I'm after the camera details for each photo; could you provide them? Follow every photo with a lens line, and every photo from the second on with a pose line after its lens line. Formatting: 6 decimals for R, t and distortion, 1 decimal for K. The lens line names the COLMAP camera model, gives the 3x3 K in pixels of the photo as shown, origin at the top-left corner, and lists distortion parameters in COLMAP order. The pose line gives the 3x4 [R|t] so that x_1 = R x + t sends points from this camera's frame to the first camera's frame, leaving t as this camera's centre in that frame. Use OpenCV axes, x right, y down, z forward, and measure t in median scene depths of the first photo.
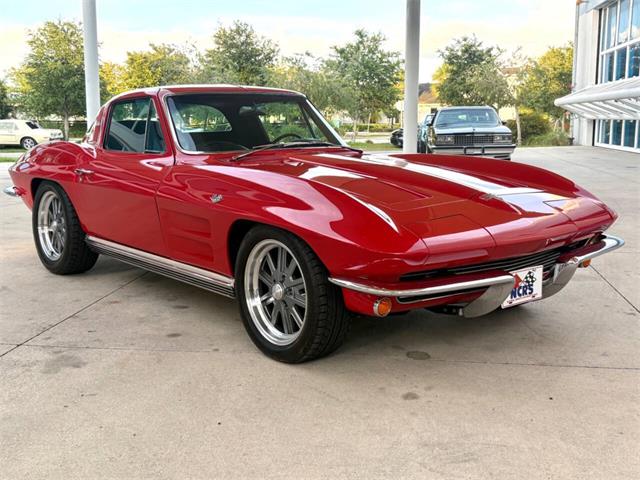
lens RADIAL K [[785.1, 0, 320.0], [0, 785.1, 240.0], [0, 0, 1]] dist [0.190959, -0.597895]
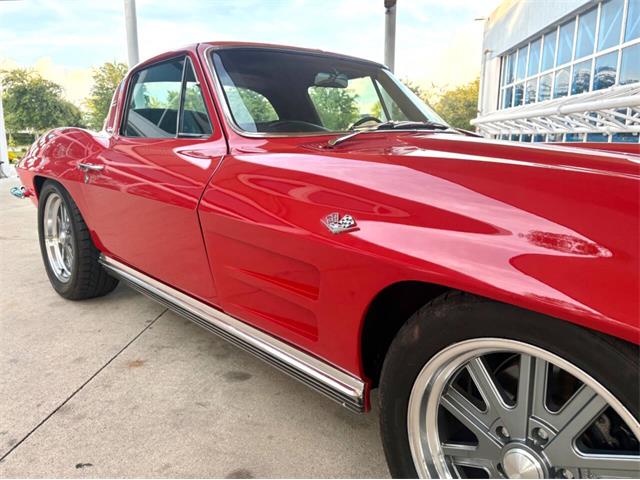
lens RADIAL K [[492.1, 0, 320.0], [0, 492.1, 240.0], [0, 0, 1]] dist [0.061513, -0.059959]
pose [[0.998446, -0.007083, 0.055277, -0.107346], [0.004232, 0.998663, 0.051519, -0.039064], [-0.055568, -0.051205, 0.997141, 0.490760]]
